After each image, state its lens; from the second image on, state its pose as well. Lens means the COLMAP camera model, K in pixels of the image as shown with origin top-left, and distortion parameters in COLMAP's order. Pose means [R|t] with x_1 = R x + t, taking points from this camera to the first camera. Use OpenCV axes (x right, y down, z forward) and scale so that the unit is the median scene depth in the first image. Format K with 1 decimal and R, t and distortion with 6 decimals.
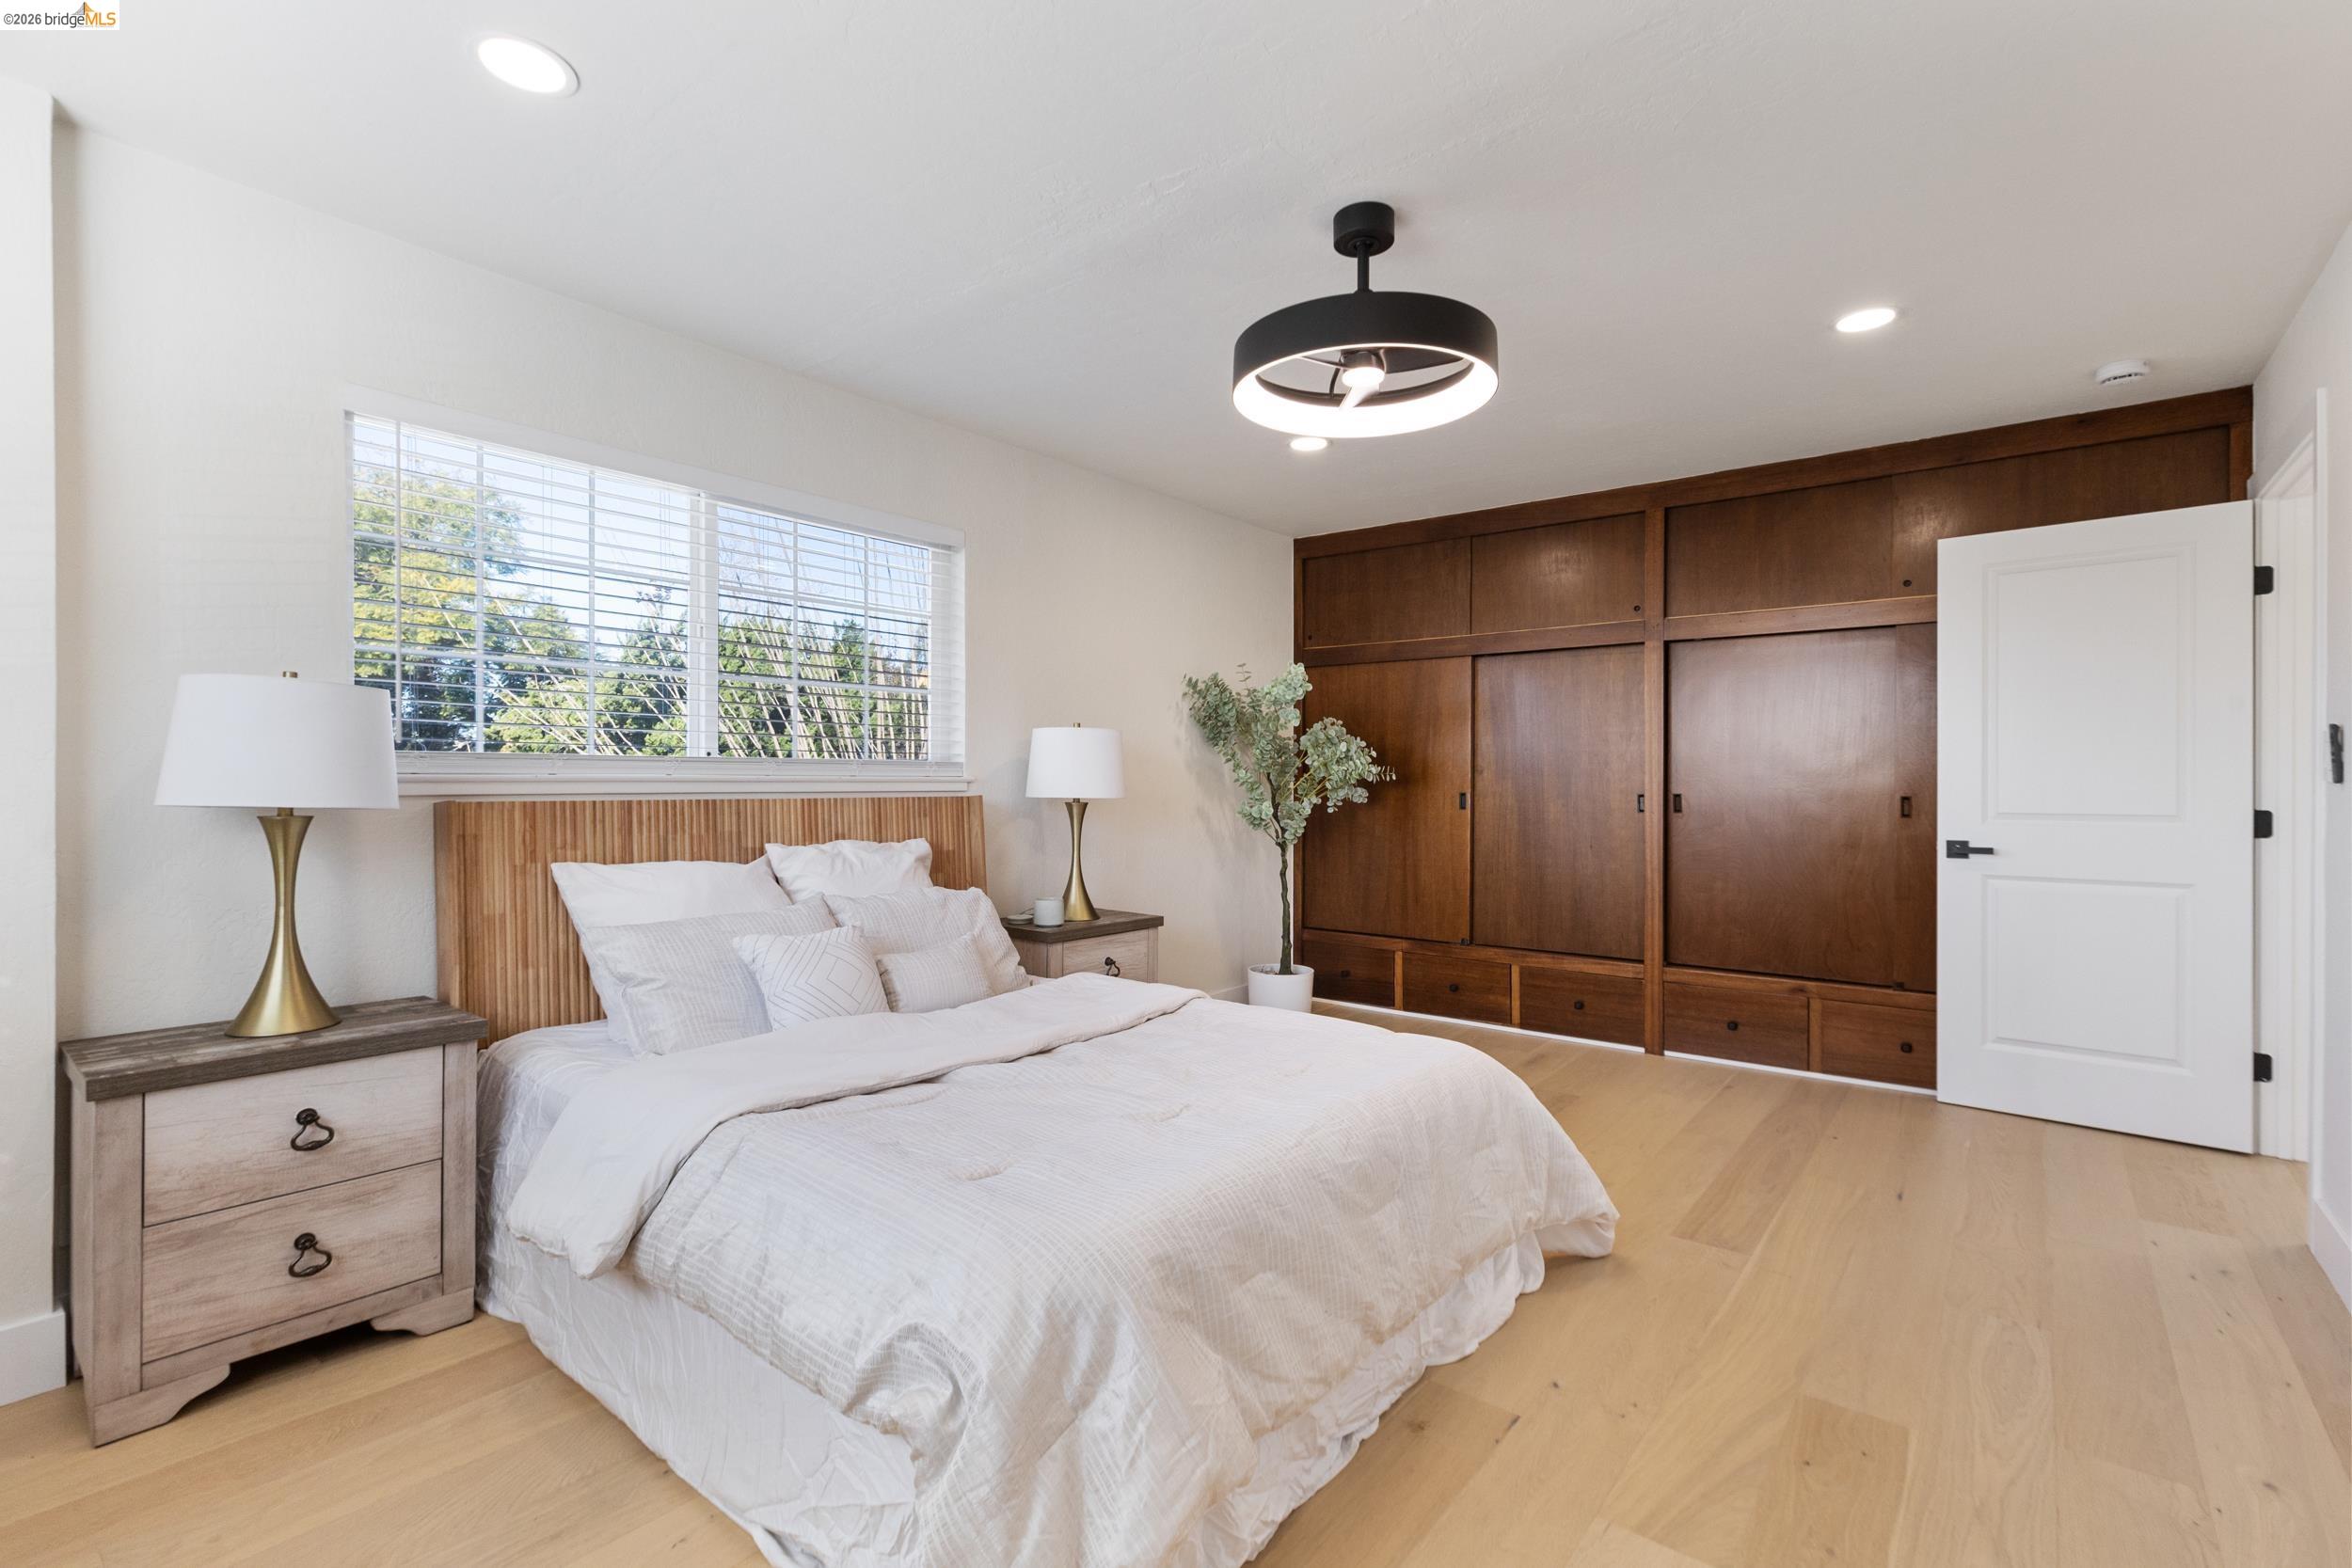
lens RADIAL K [[1057.7, 0, 1196.9], [0, 1057.7, 787.9], [0, 0, 1]] dist [-0.000007, 0.000024]
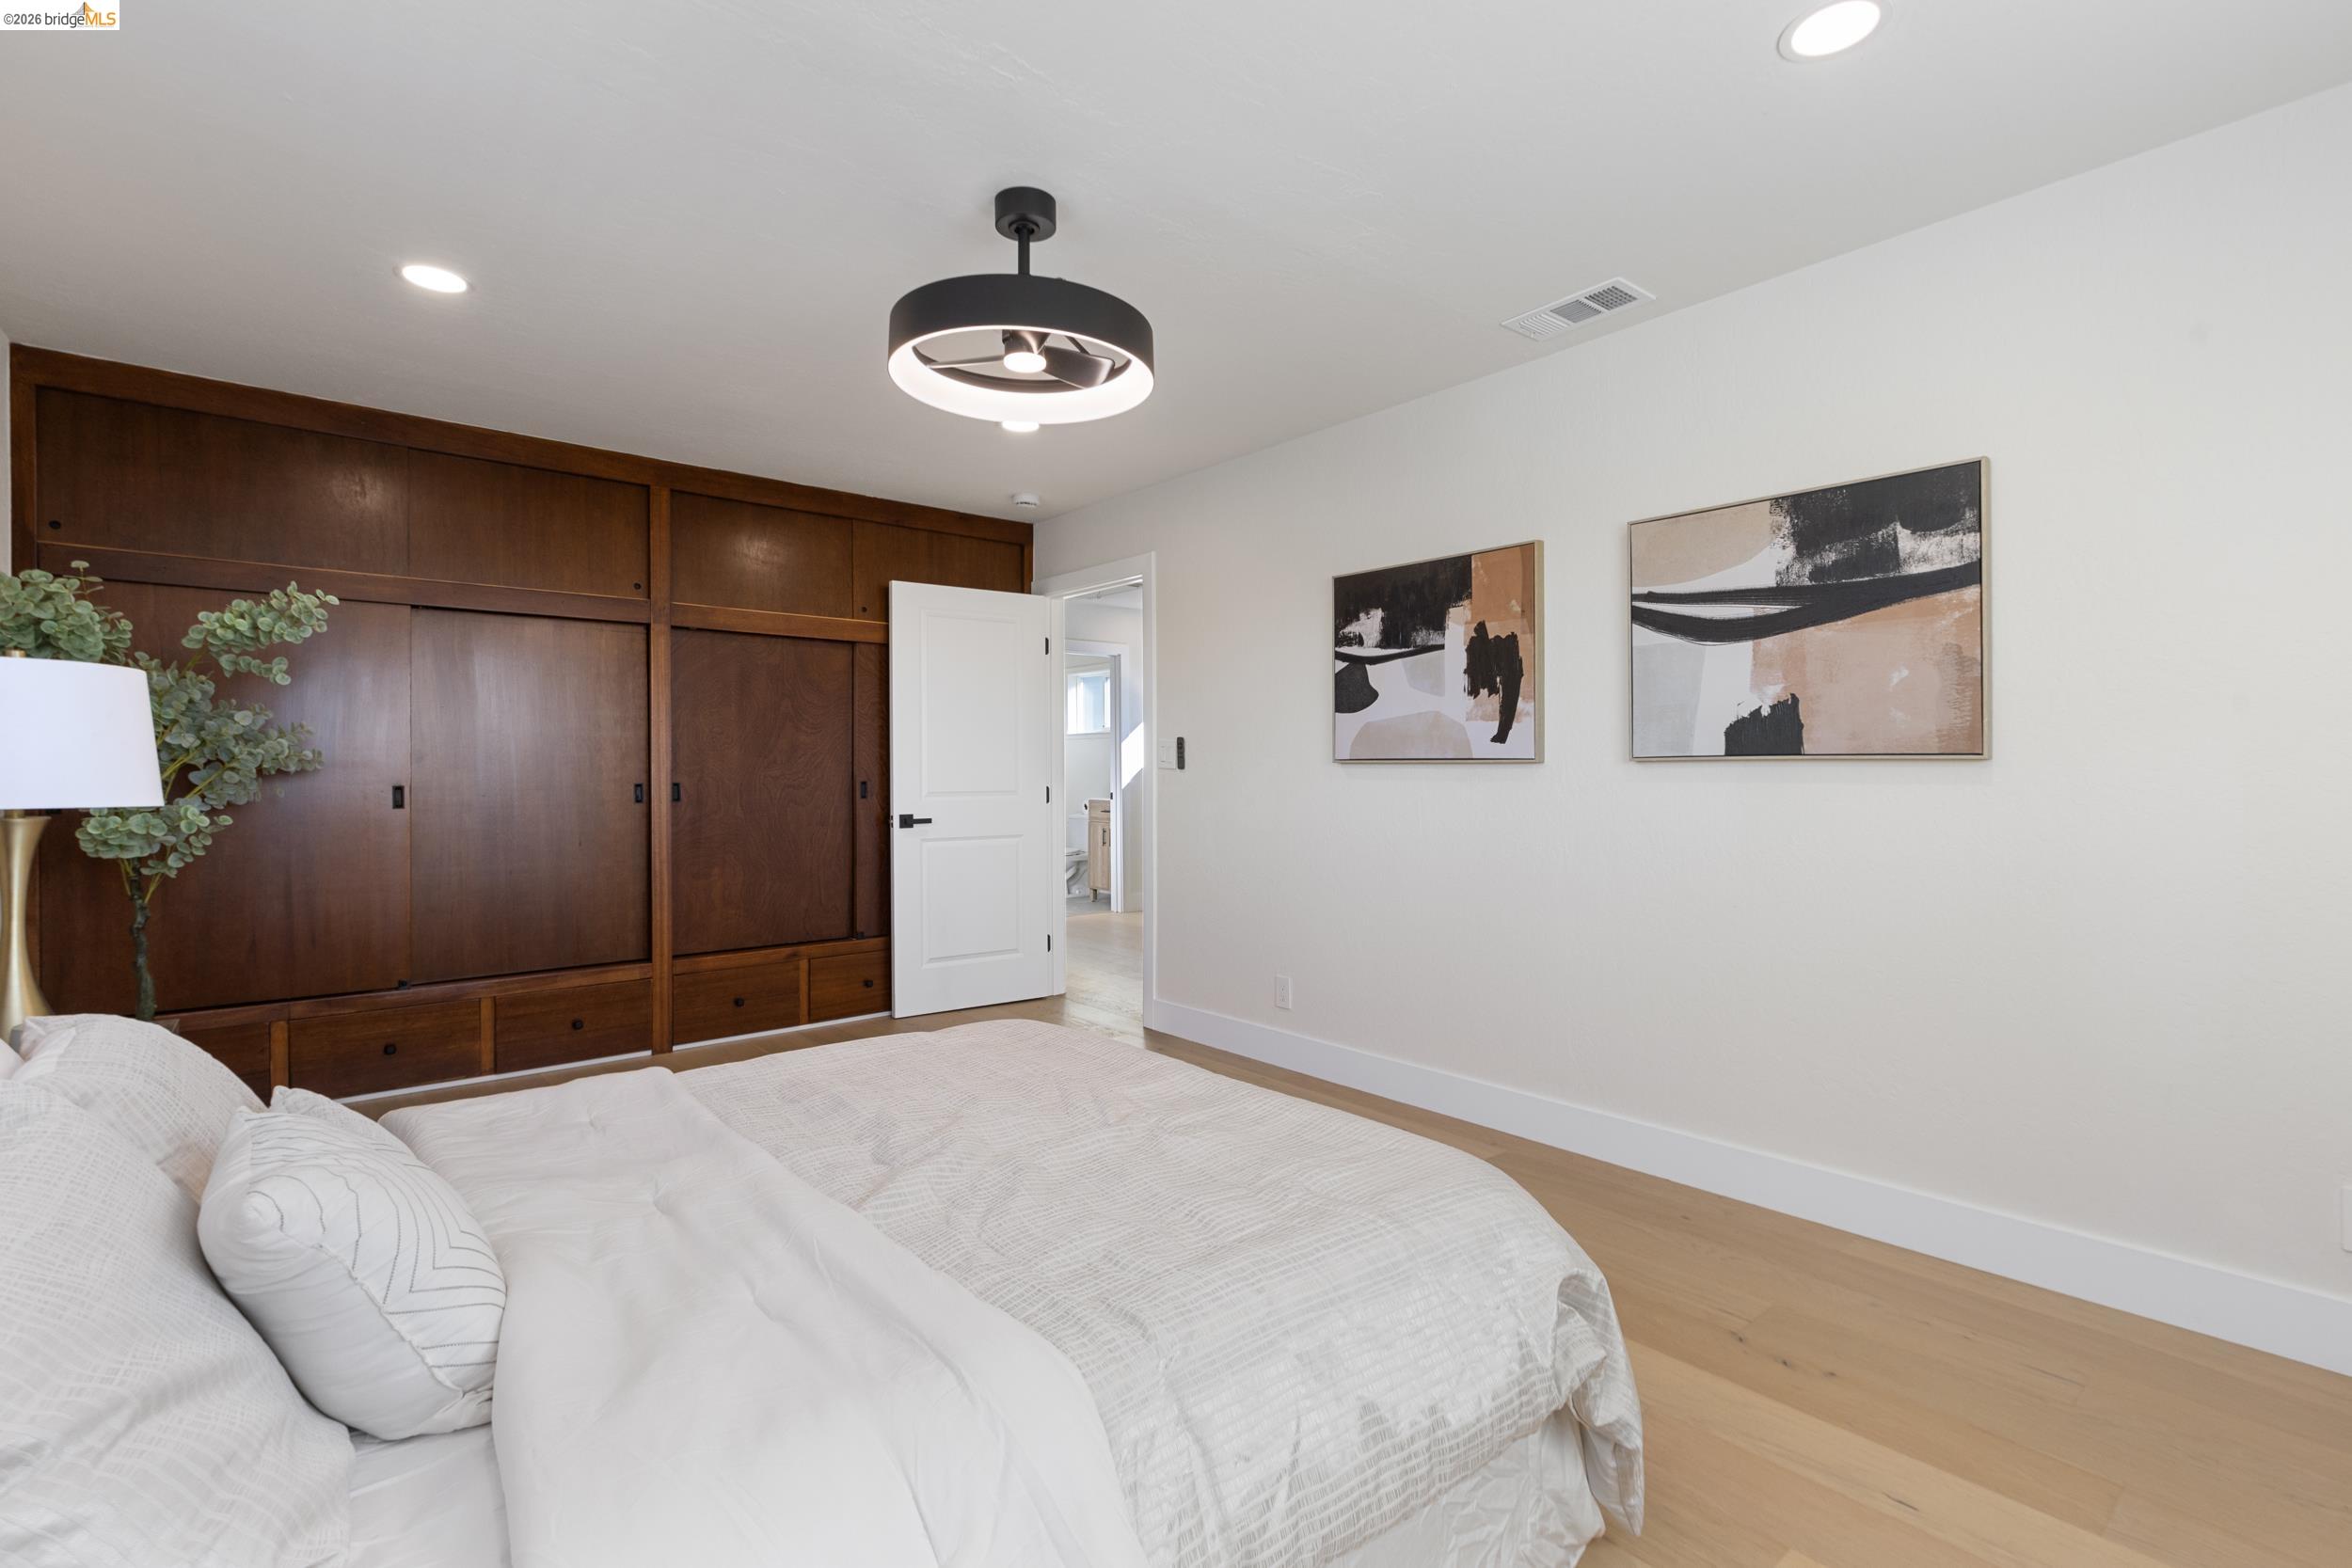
lens RADIAL K [[1058.5, 0, 1184.4], [0, 1058.5, 771.2], [0, 0, 1]] dist [0.002994, 0.000075]
pose [[0.204881, -0.002822, 0.978783, -0.479929], [0.009616, 0.999953, 0.000870, -0.001300], [-0.978740, 0.009234, 0.204899, 0.389361]]
